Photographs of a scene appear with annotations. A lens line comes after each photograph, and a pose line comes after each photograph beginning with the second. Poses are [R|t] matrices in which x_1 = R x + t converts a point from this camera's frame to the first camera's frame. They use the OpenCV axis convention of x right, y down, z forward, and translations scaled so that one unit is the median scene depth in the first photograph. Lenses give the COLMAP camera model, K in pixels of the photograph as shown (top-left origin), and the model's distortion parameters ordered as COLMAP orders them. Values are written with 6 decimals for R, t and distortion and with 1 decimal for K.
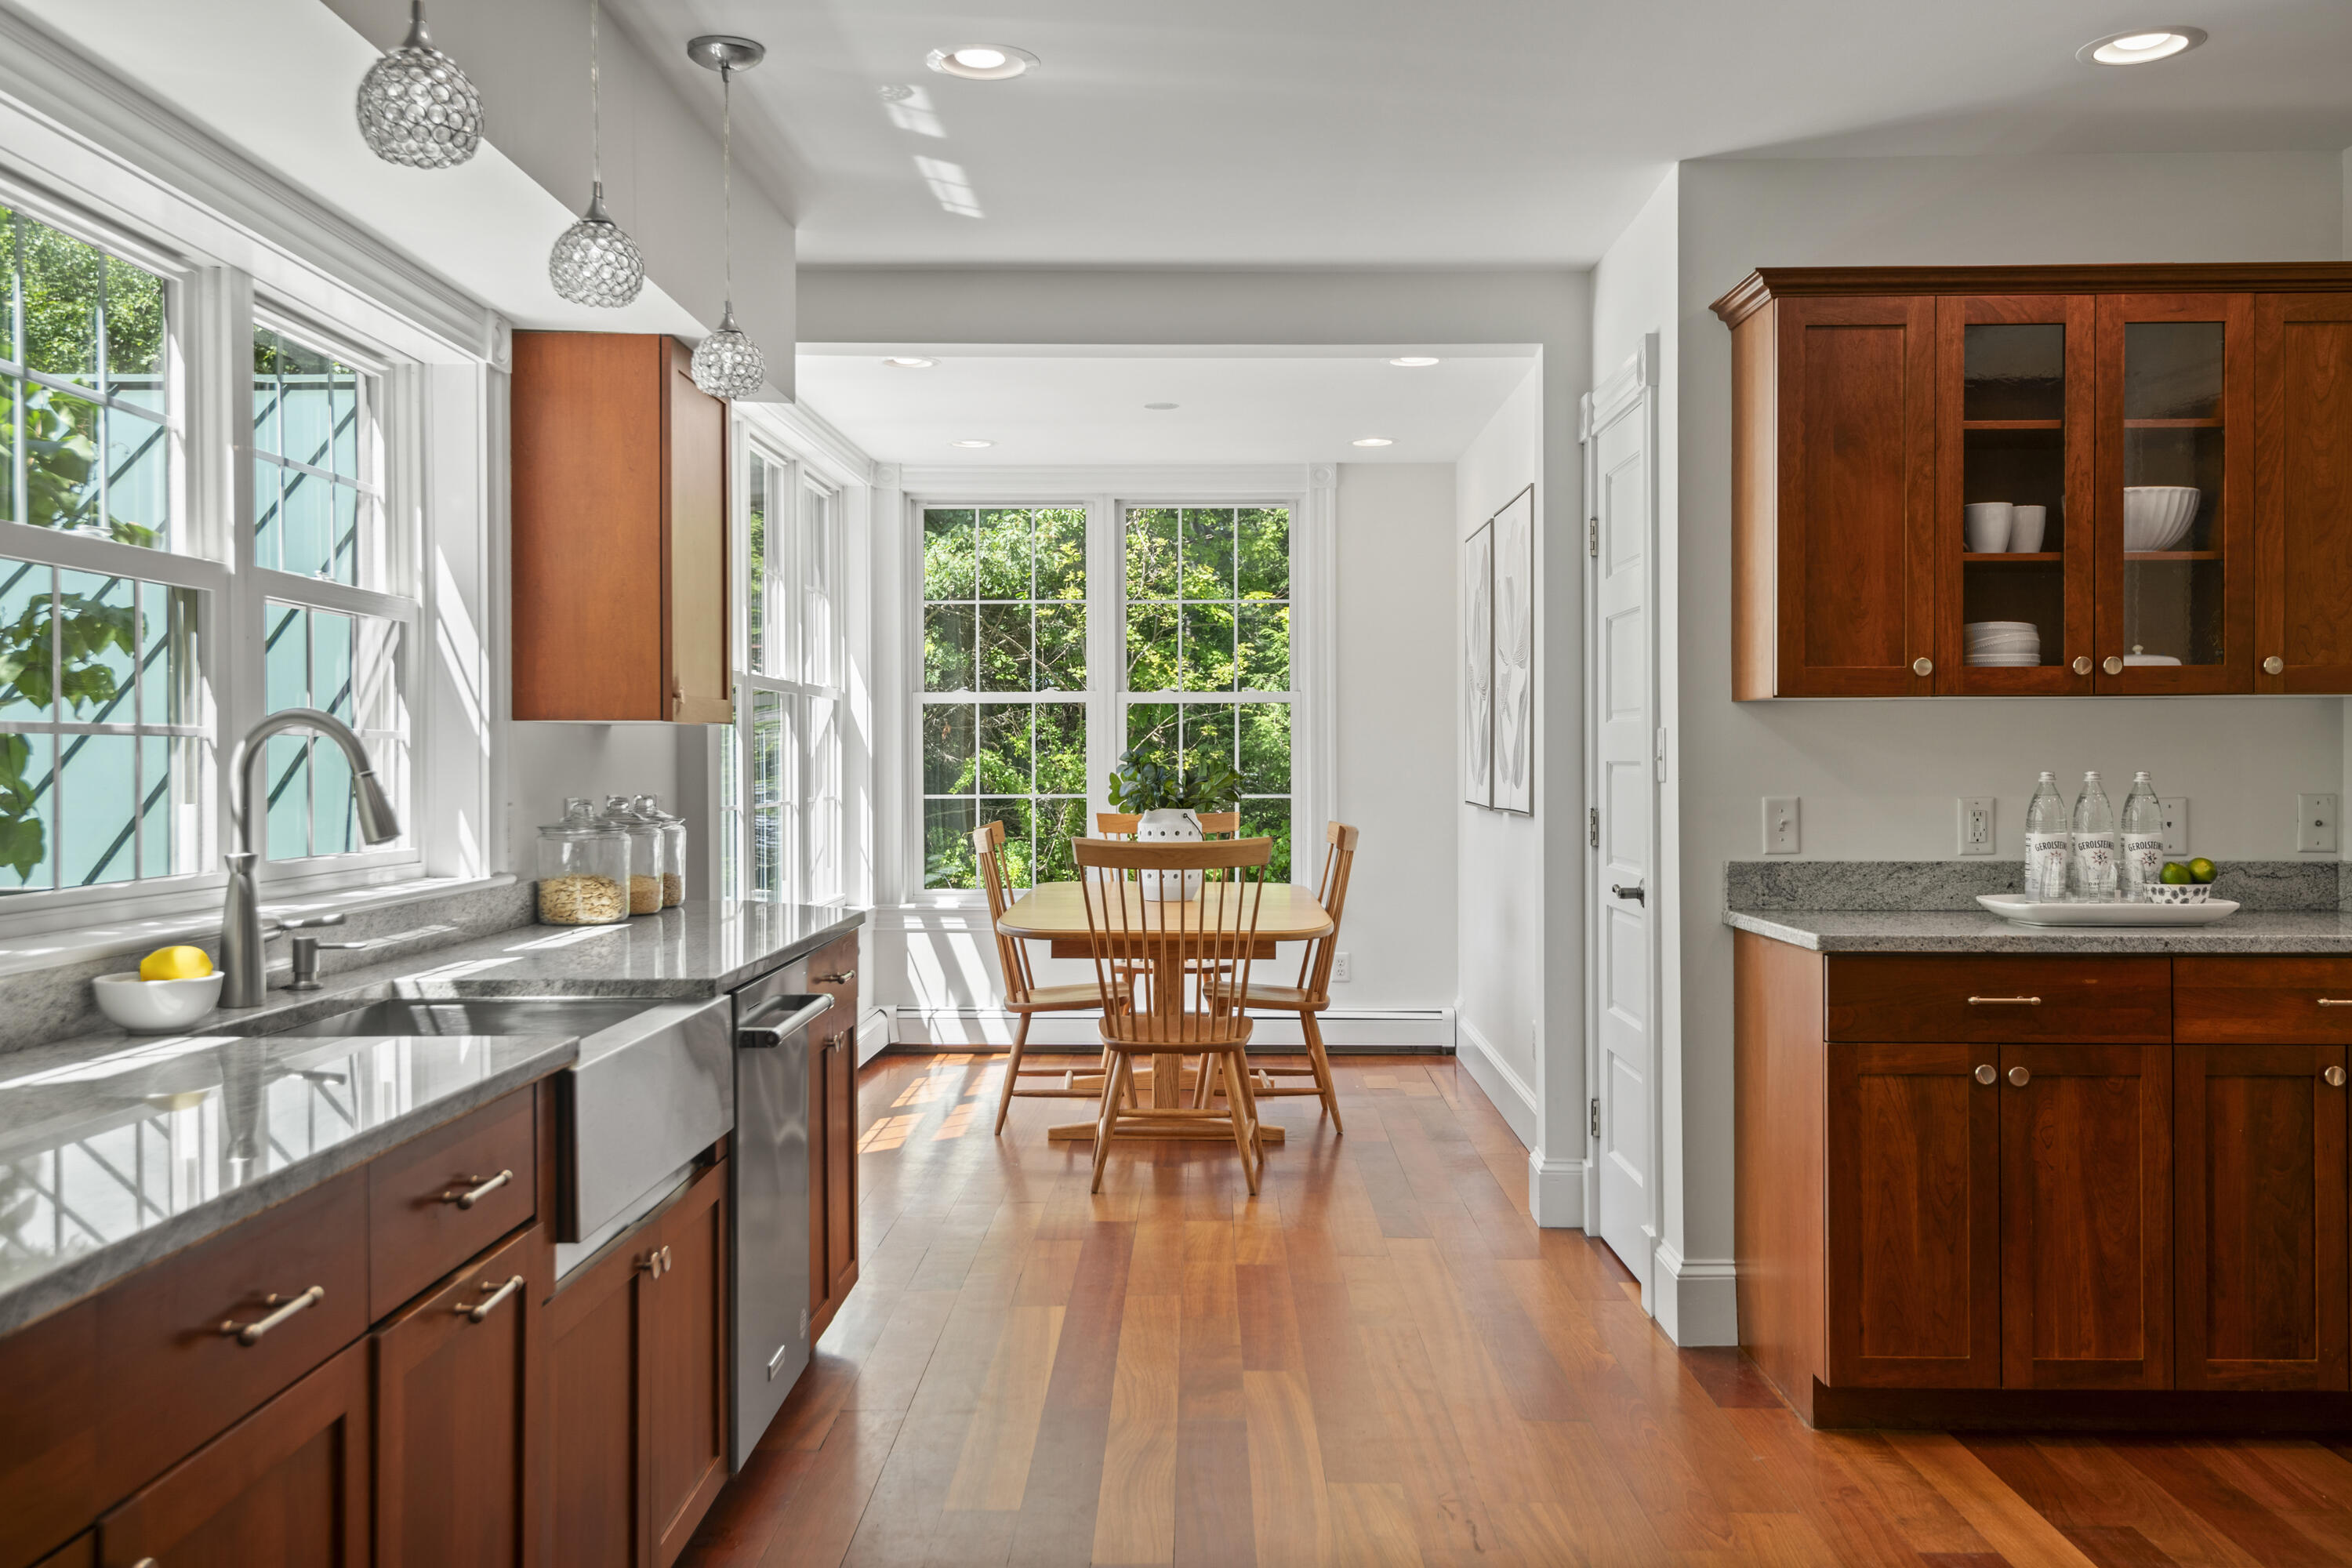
lens RADIAL K [[2094.4, 0, 1178.4], [0, 2094.4, 779.2], [0, 0, 1]] dist [0.004544, 0.000211]
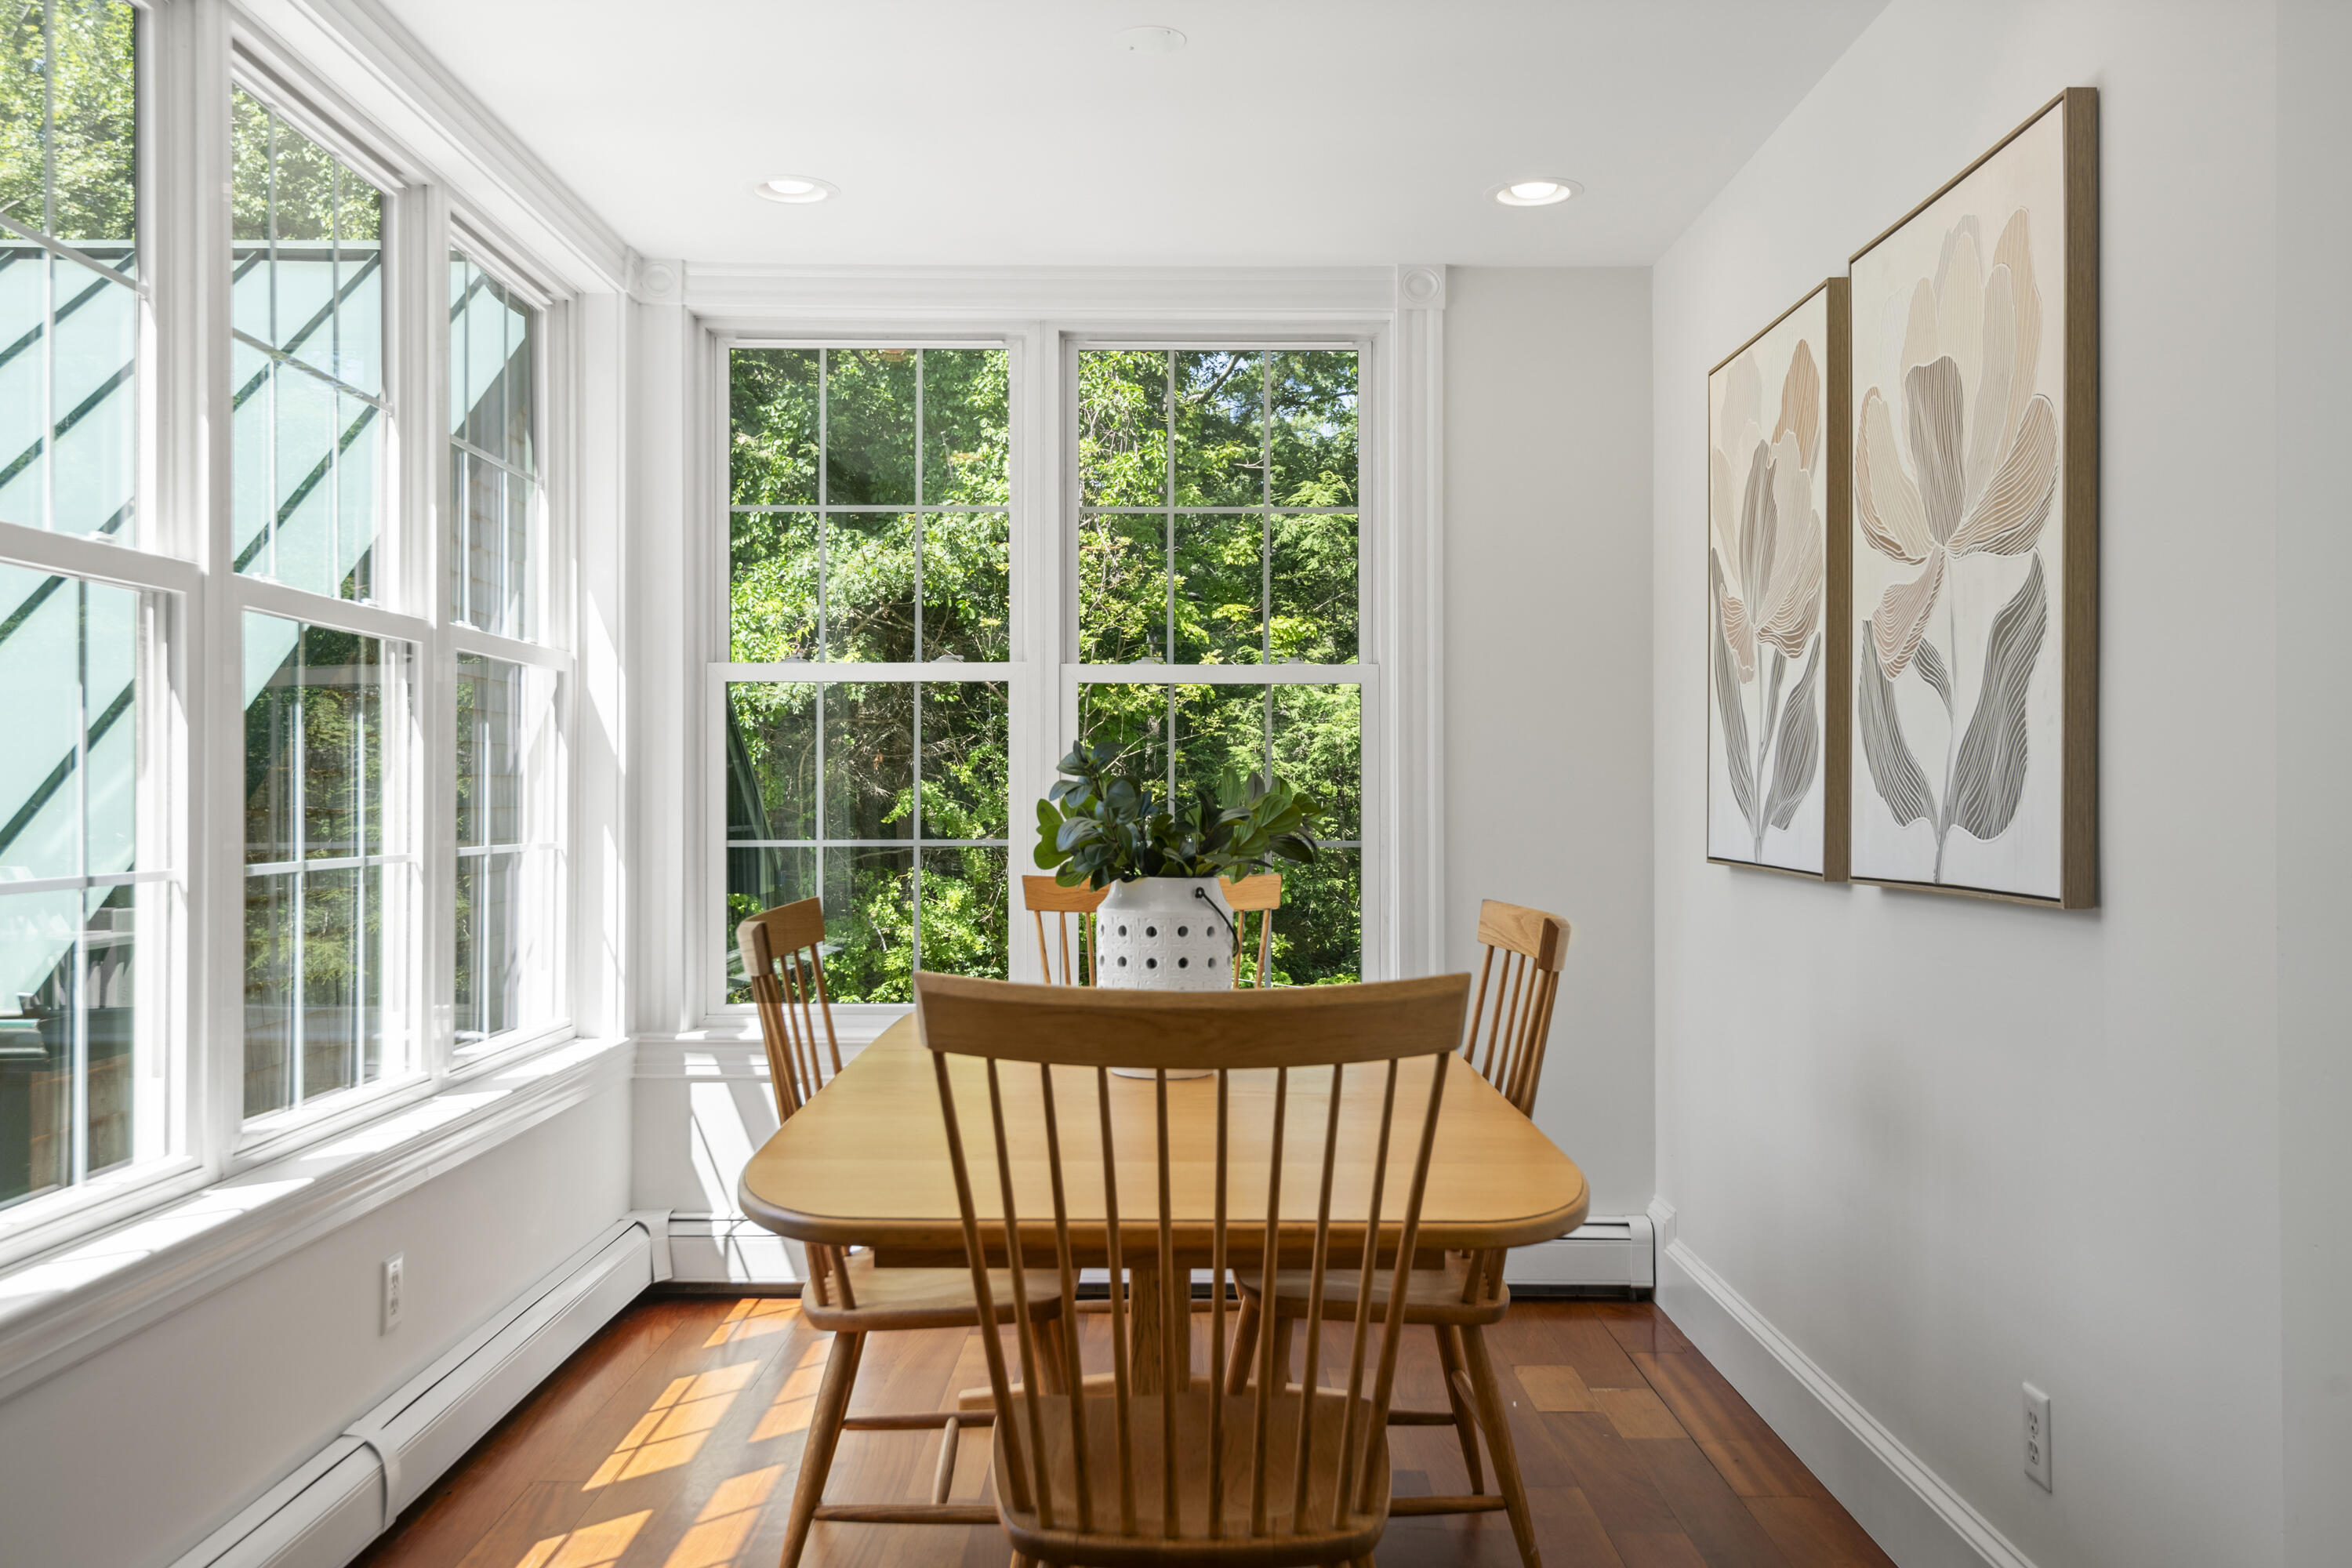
lens RADIAL K [[2039.3, 0, 1172.0], [0, 2039.3, 786.1], [0, 0, 1]] dist [-0.009270, -0.001786]
pose [[0.999850, 0.003740, 0.016934, -0.008334], [-0.003499, 0.999892, -0.014293, 0.000119], [-0.016985, 0.014232, 0.999754, 0.445503]]
